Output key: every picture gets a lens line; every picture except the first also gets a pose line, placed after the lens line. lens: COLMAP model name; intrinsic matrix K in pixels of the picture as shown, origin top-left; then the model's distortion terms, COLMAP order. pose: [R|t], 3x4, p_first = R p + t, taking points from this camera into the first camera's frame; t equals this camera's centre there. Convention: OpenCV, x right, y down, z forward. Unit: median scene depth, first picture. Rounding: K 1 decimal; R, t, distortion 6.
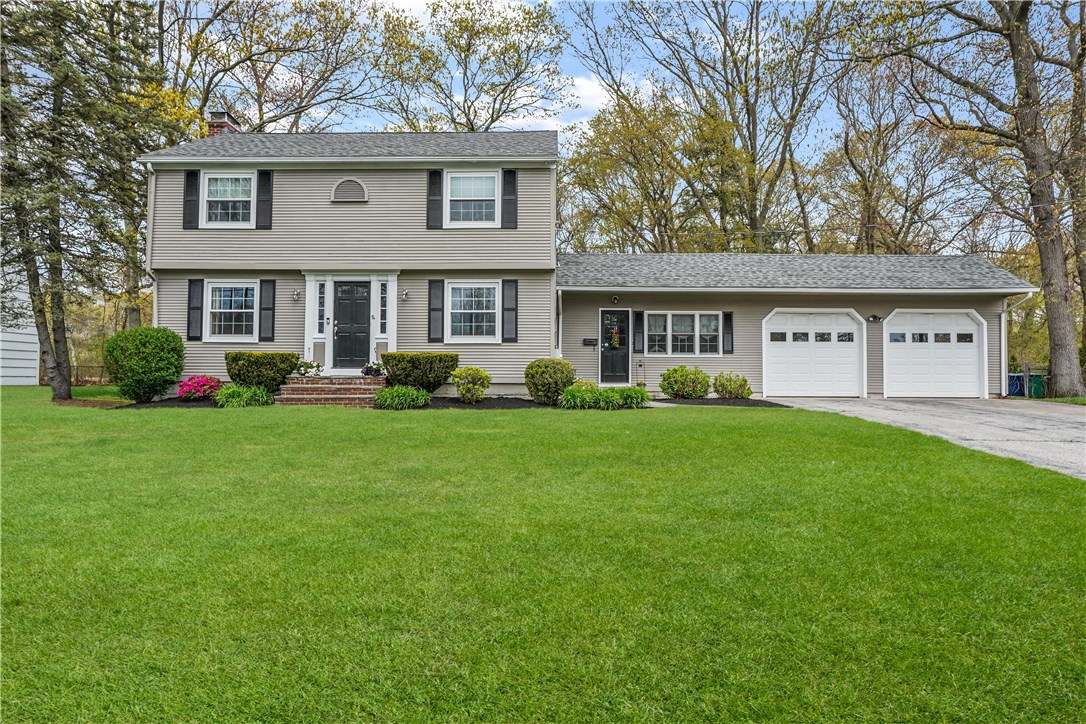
lens RADIAL K [[507.5, 0, 548.0], [0, 507.5, 355.2], [0, 0, 1]] dist [-0.000911, -0.000342]
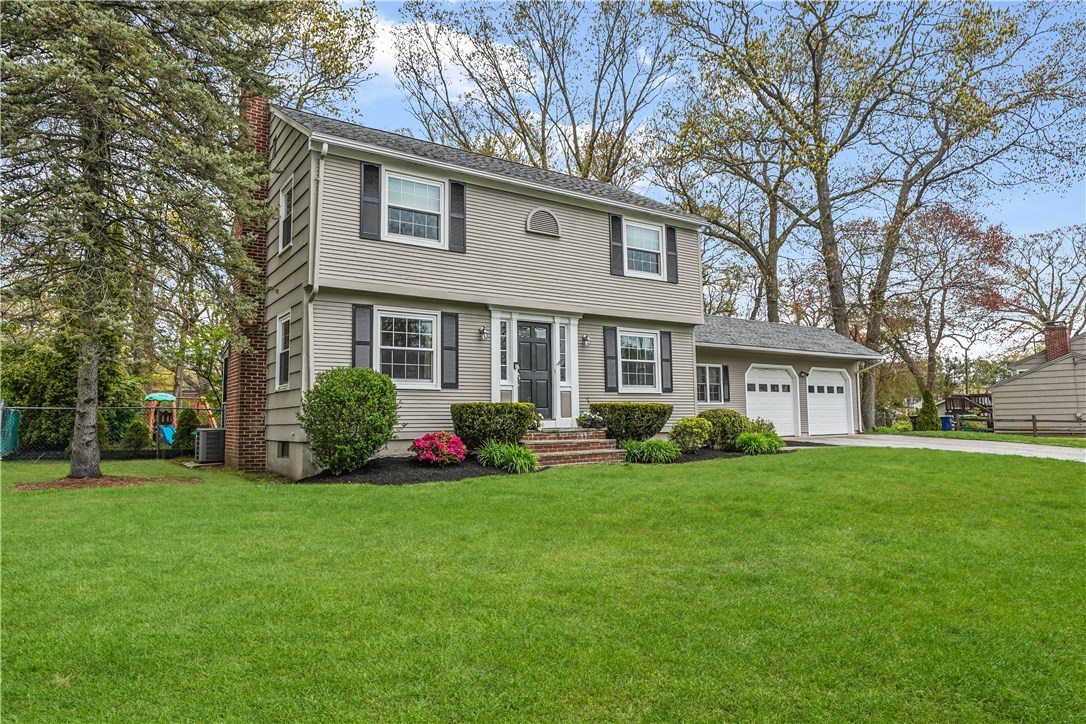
lens RADIAL K [[678.3, 0, 538.7], [0, 678.3, 360.5], [0, 0, 1]] dist [0.024304, 0.000544]
pose [[0.799620, 0.034016, 0.599542, -0.912515], [0.001347, 0.998290, -0.058435, -0.008008], [-0.600505, 0.047534, 0.798207, 0.047201]]
